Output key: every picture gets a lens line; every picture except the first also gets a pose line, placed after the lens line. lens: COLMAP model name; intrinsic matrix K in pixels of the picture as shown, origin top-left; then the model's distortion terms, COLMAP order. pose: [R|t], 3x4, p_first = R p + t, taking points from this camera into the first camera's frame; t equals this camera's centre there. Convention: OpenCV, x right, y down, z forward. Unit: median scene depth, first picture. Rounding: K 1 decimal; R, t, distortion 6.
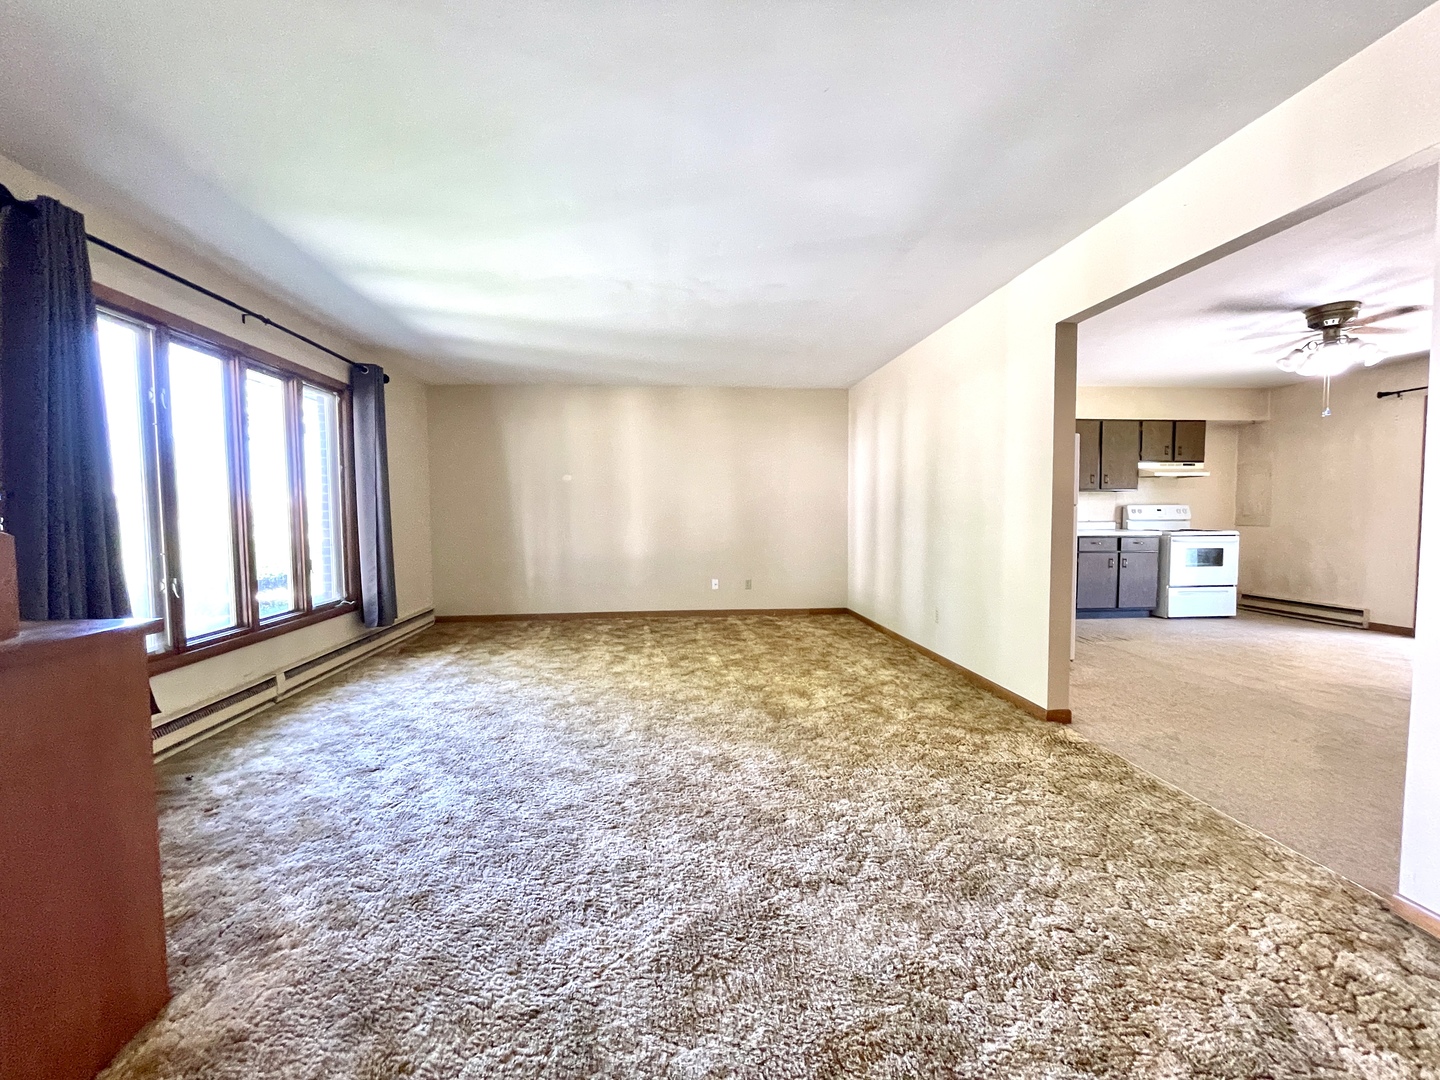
lens RADIAL K [[579.3, 0, 713.6], [0, 579.3, 539.9], [0, 0, 1]] dist [-0.000465, -0.000489]
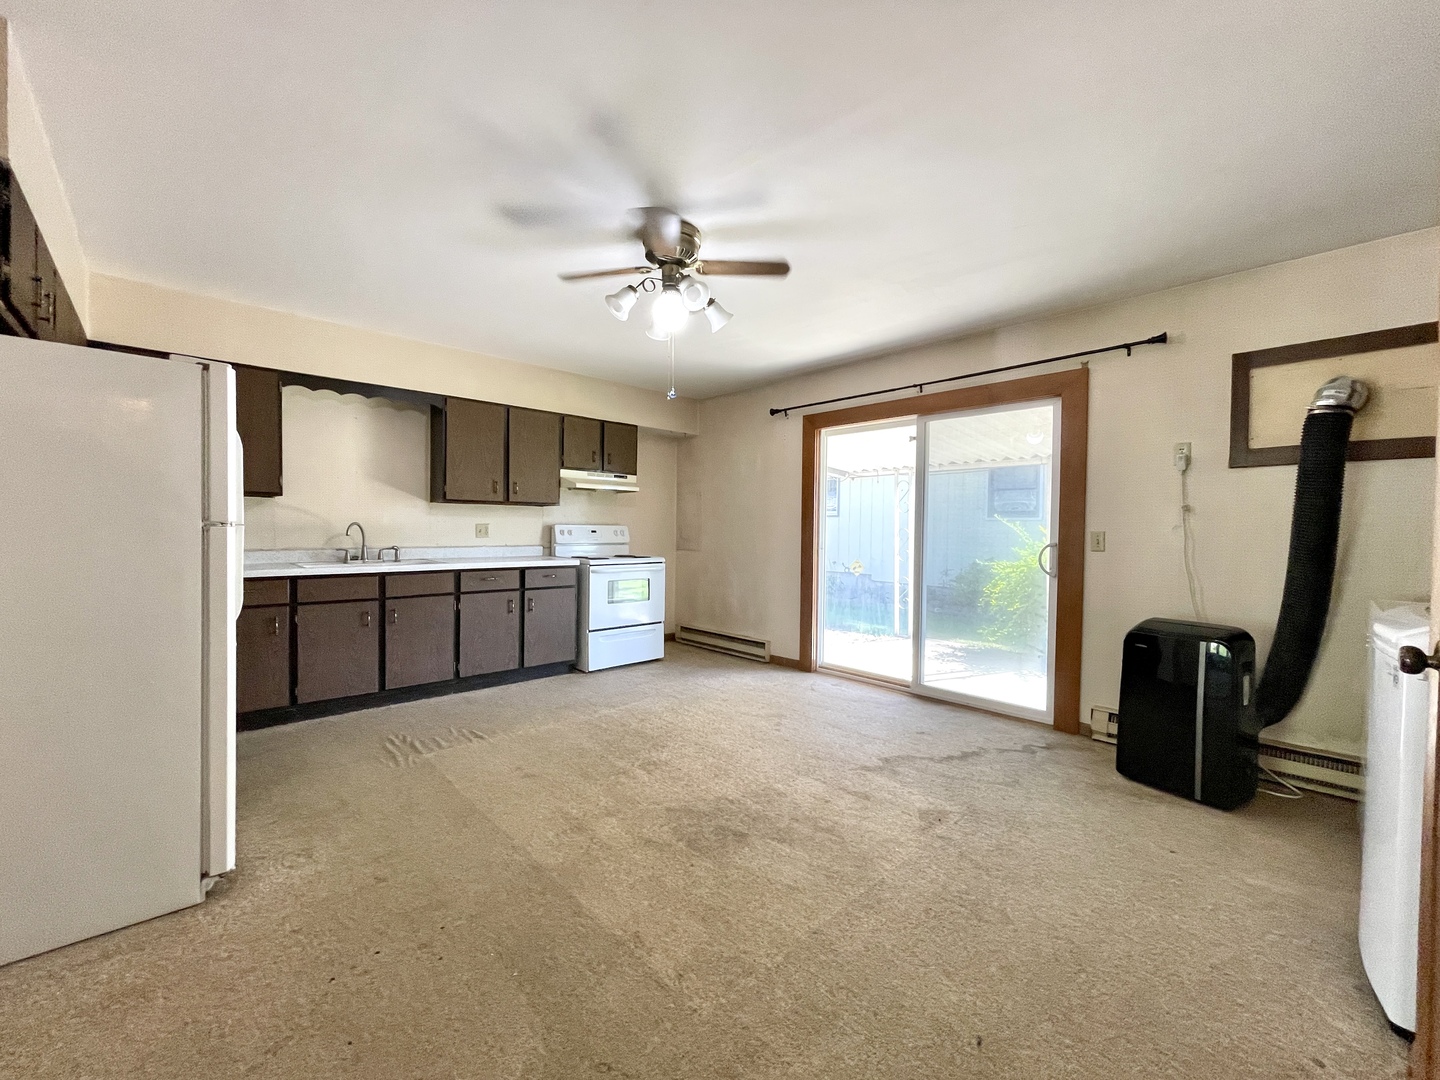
lens RADIAL K [[579.3, 0, 713.6], [0, 579.3, 539.9], [0, 0, 1]] dist [-0.000465, -0.000489]
pose [[0.787752, -0.001235, 0.615992, 0.421519], [0.019428, 0.999550, -0.022842, -0.018780], [-0.615686, 0.029962, 0.787422, 0.274321]]
